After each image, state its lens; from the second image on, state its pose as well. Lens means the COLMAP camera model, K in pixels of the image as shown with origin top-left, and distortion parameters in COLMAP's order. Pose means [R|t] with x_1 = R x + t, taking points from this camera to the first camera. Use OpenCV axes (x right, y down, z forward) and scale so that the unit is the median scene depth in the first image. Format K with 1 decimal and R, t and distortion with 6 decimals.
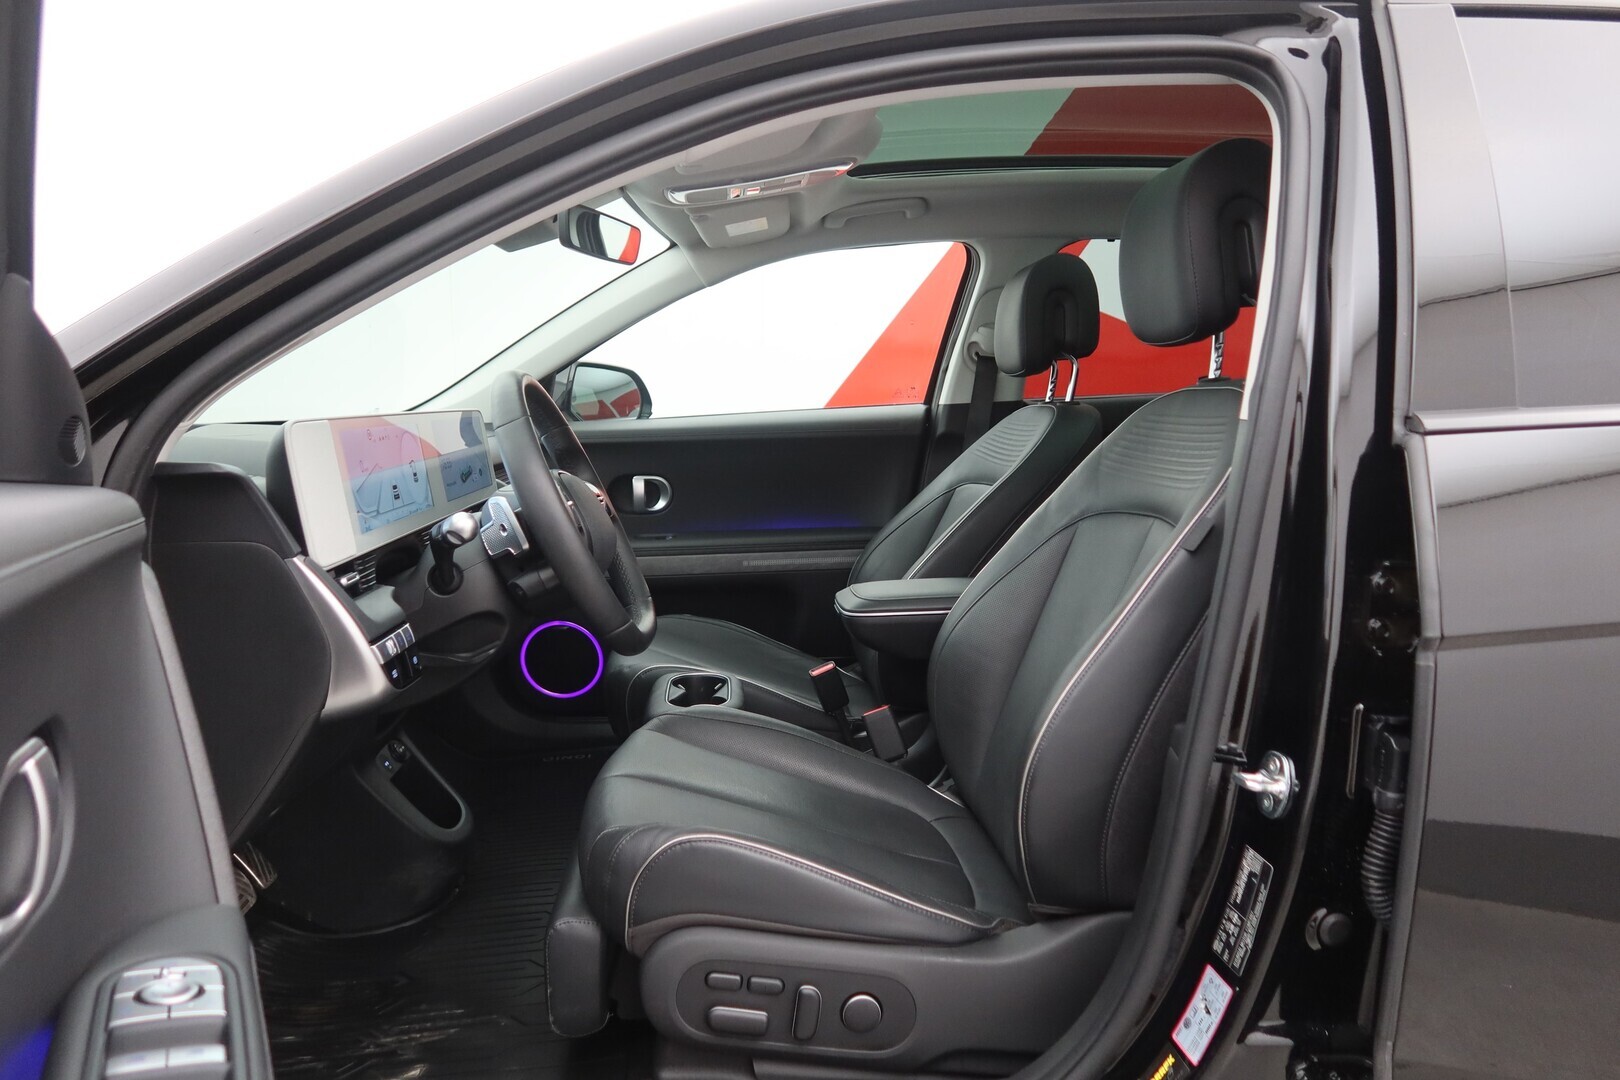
lens RADIAL K [[1118.2, 0, 779.6], [0, 1118.2, 542.9], [0, 0, 1]] dist [-0.032458, -0.004296]
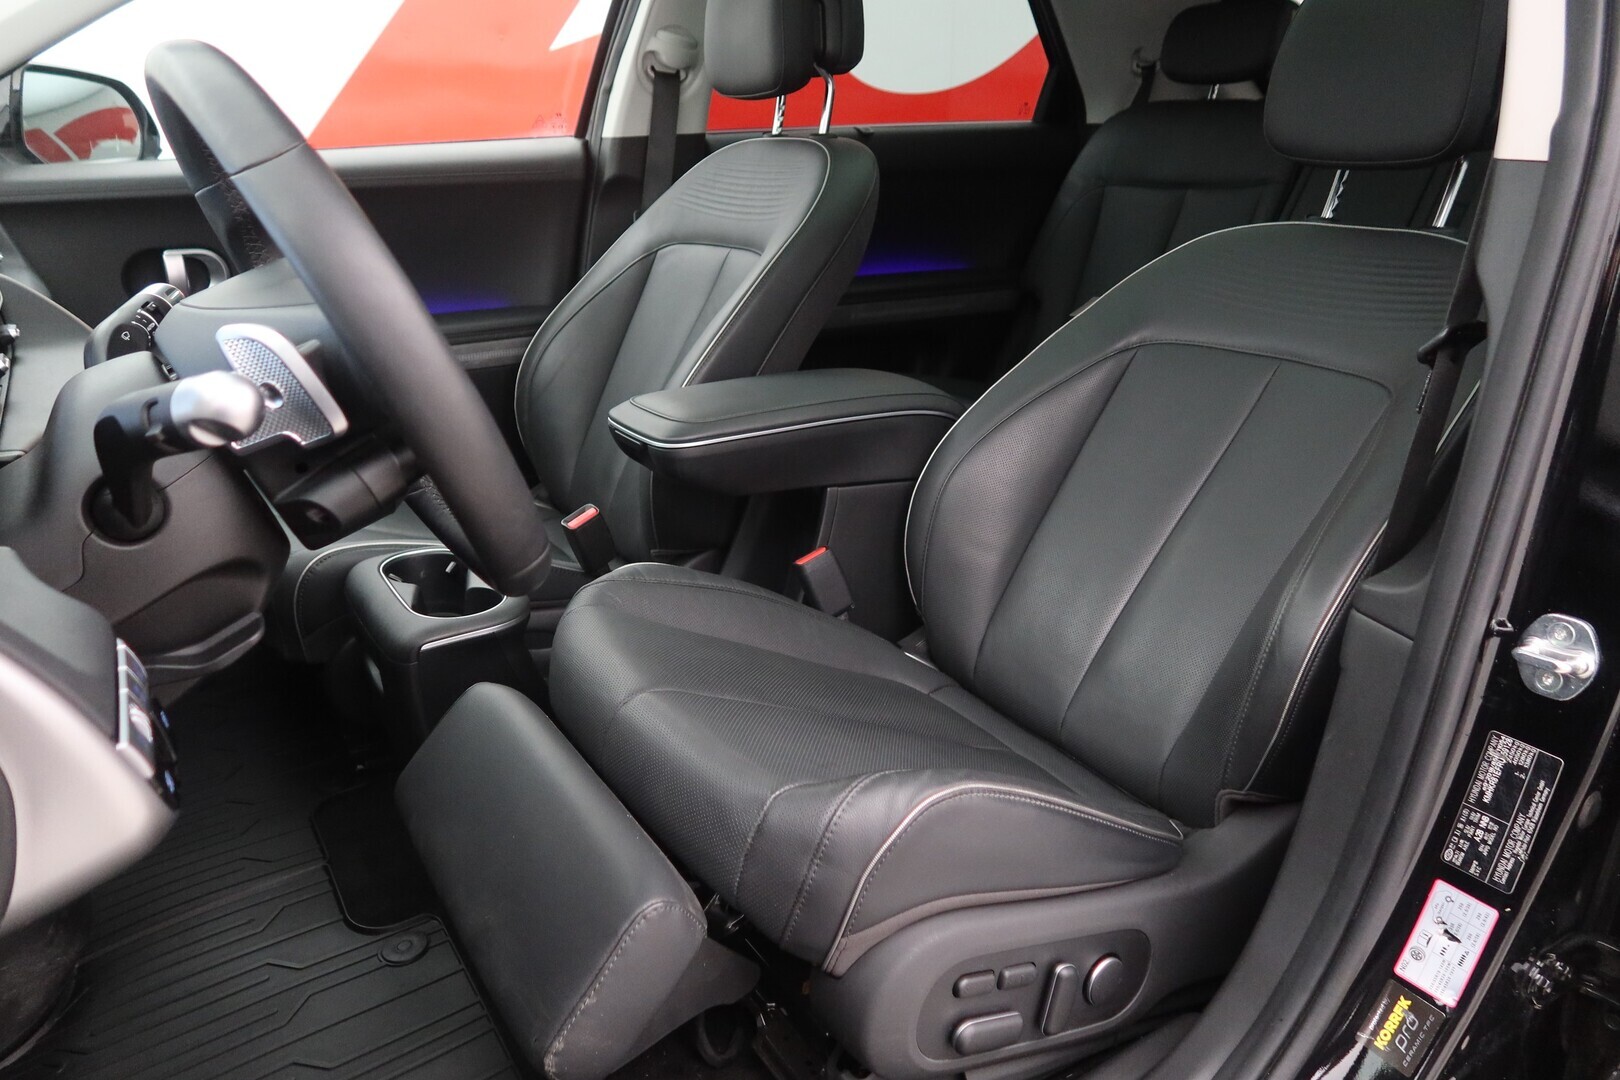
lens RADIAL K [[1118.2, 0, 779.6], [0, 1118.2, 542.9], [0, 0, 1]] dist [-0.032458, -0.004296]
pose [[0.873463, -0.154728, 0.461650, -0.289916], [0.050173, 0.971718, 0.230754, -0.049289], [-0.484298, -0.178392, 0.856523, 0.488578]]
